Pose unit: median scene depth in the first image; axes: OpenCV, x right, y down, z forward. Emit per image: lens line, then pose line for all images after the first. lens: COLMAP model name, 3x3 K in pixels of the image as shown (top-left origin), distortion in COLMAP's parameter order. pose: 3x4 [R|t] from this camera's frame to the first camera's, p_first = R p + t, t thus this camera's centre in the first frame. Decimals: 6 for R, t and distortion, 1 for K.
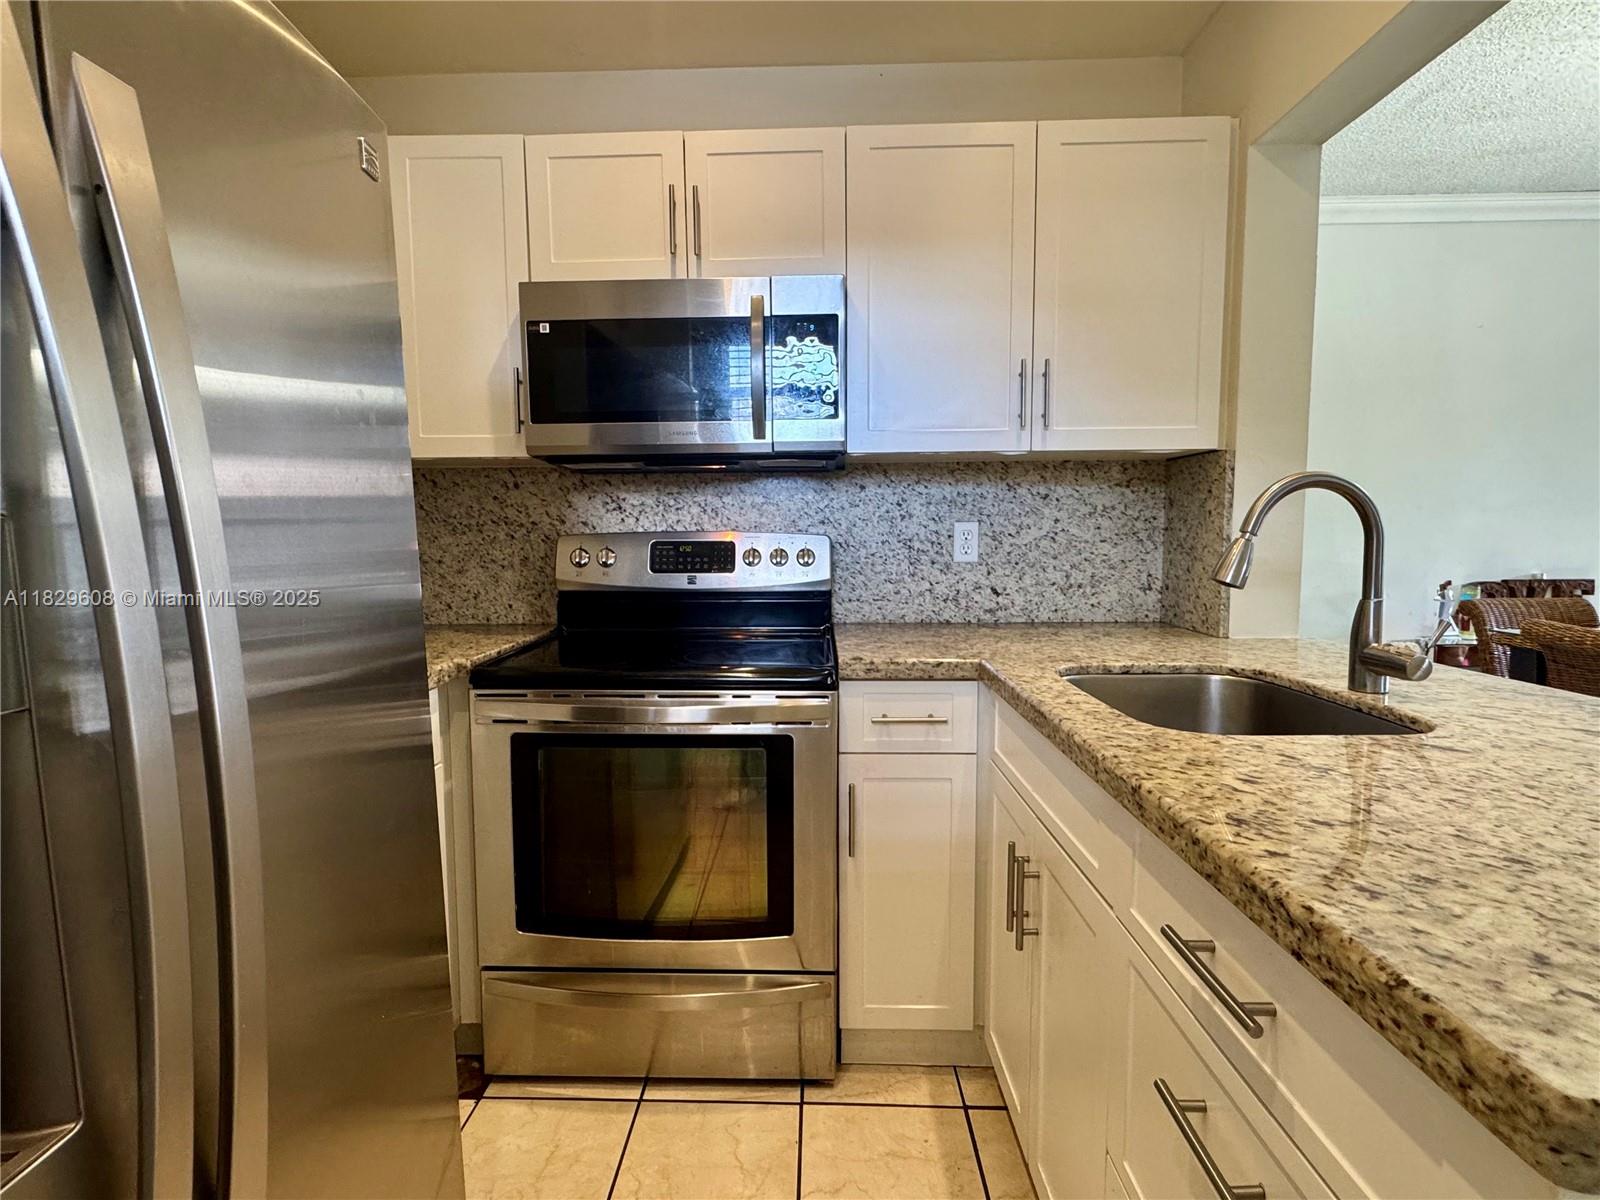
lens RADIAL K [[787.6, 0, 794.1], [0, 787.6, 600.7], [0, 0, 1]] dist [-0.007496, 0.001279]
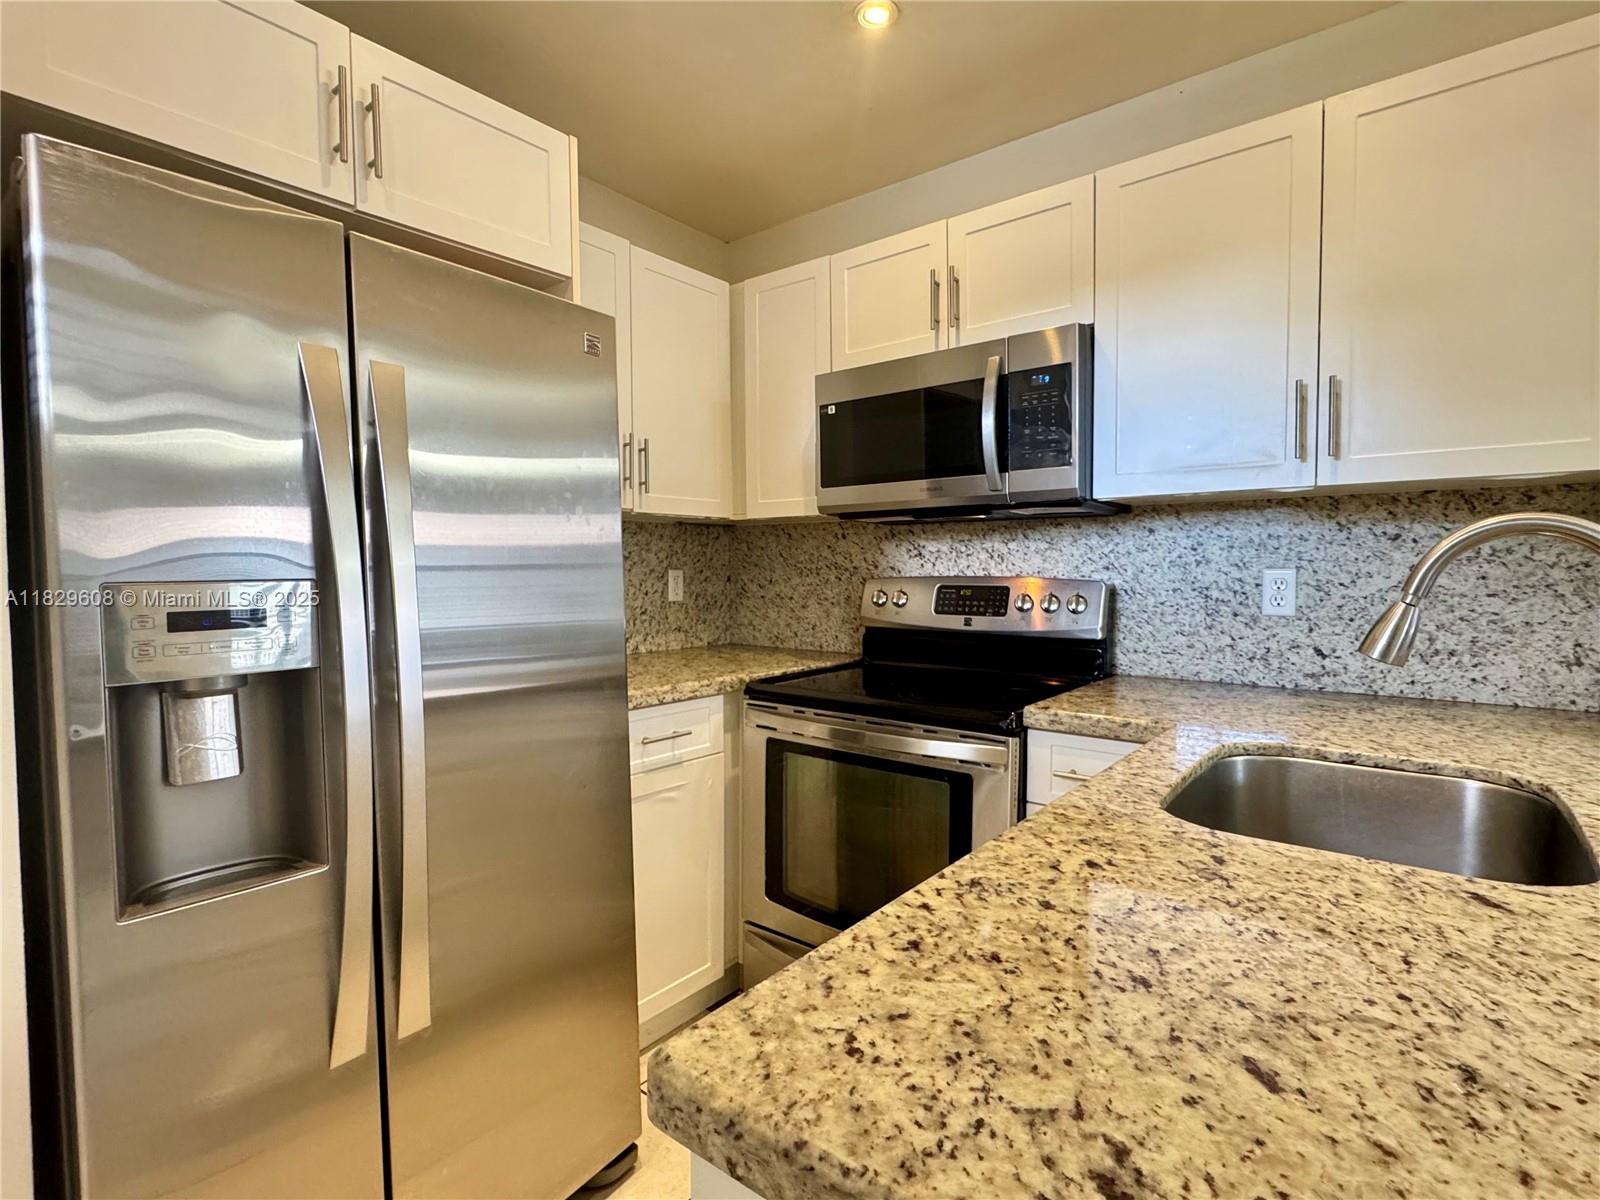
lens RADIAL K [[787.6, 0, 791.3], [0, 787.6, 602.1], [0, 0, 1]] dist [-0.007496, 0.001279]
pose [[0.795575, 0.030710, -0.605076, 0.377682], [-0.055599, 0.998201, -0.022441, -0.018696], [0.603299, 0.051495, 0.795851, 0.008525]]
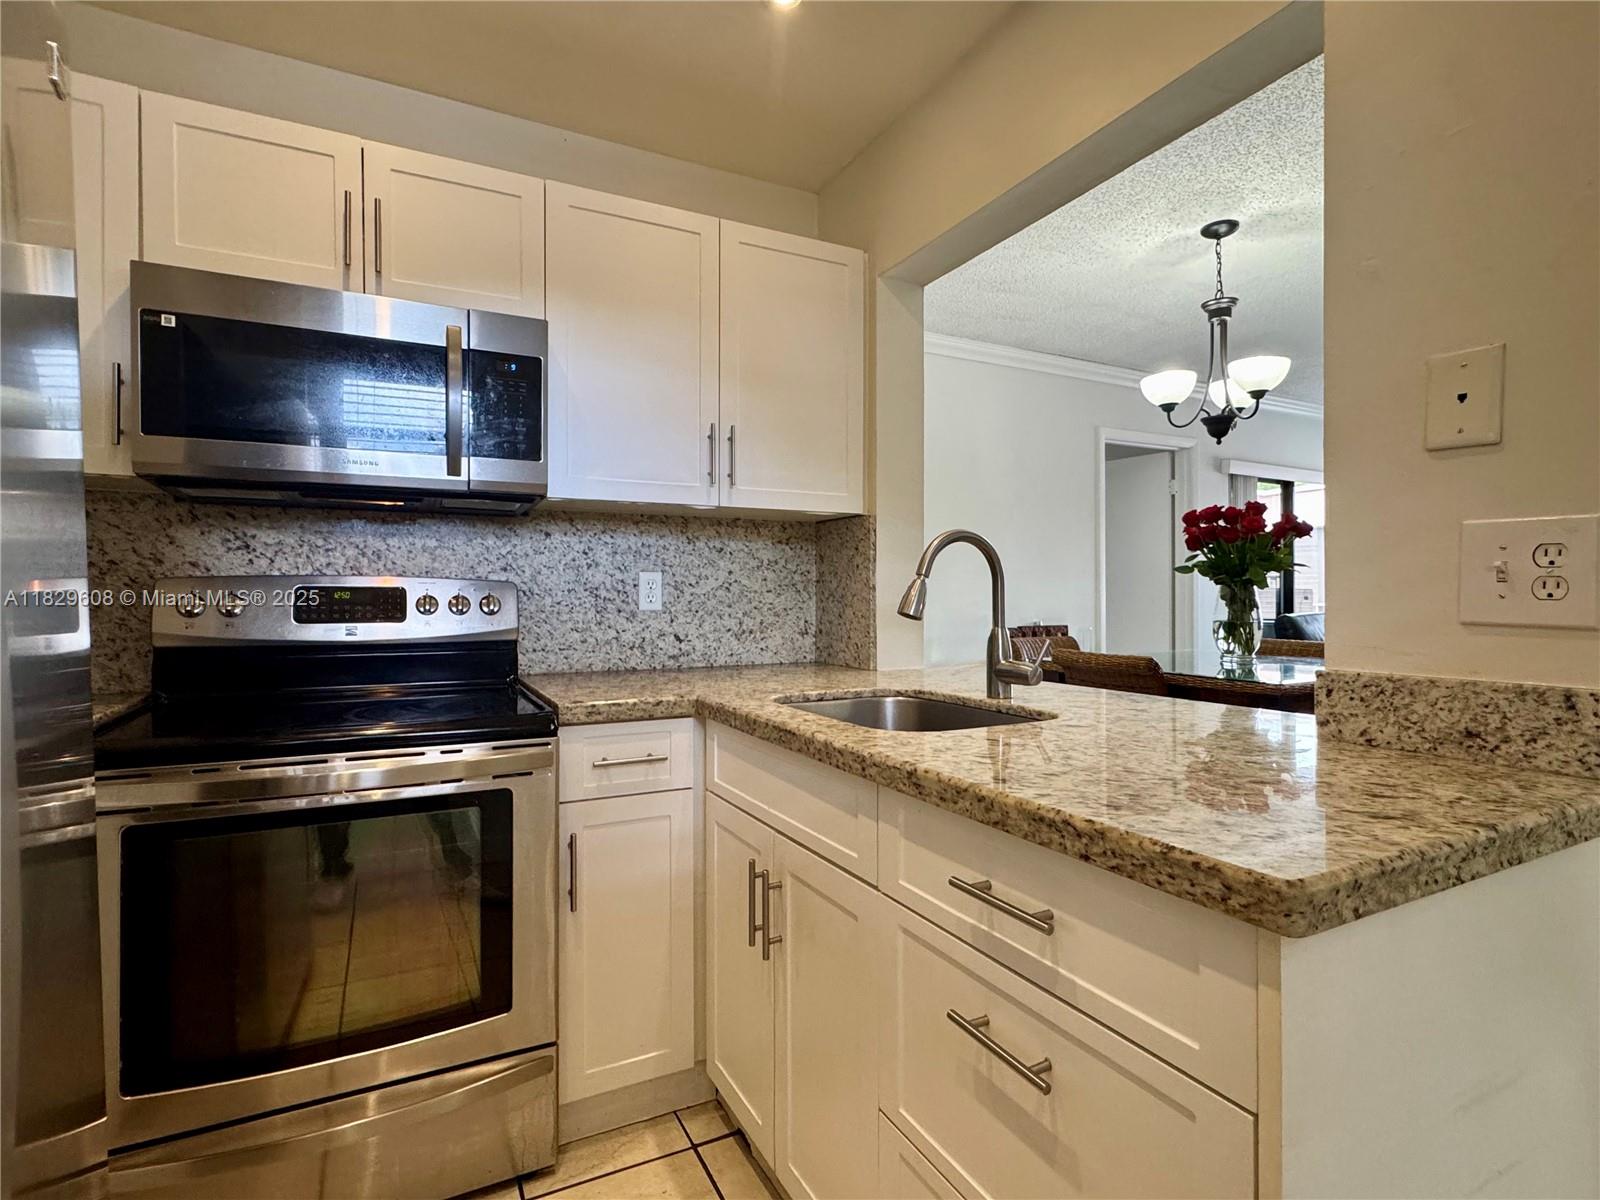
lens RADIAL K [[787.6, 0, 796.8], [0, 787.6, 598.0], [0, 0, 1]] dist [-0.007496, 0.001279]
pose [[0.876452, 0.004930, 0.481464, -0.135681], [0.036908, 0.996318, -0.077389, 0.026622], [-0.480072, 0.085597, 0.873043, 0.002585]]
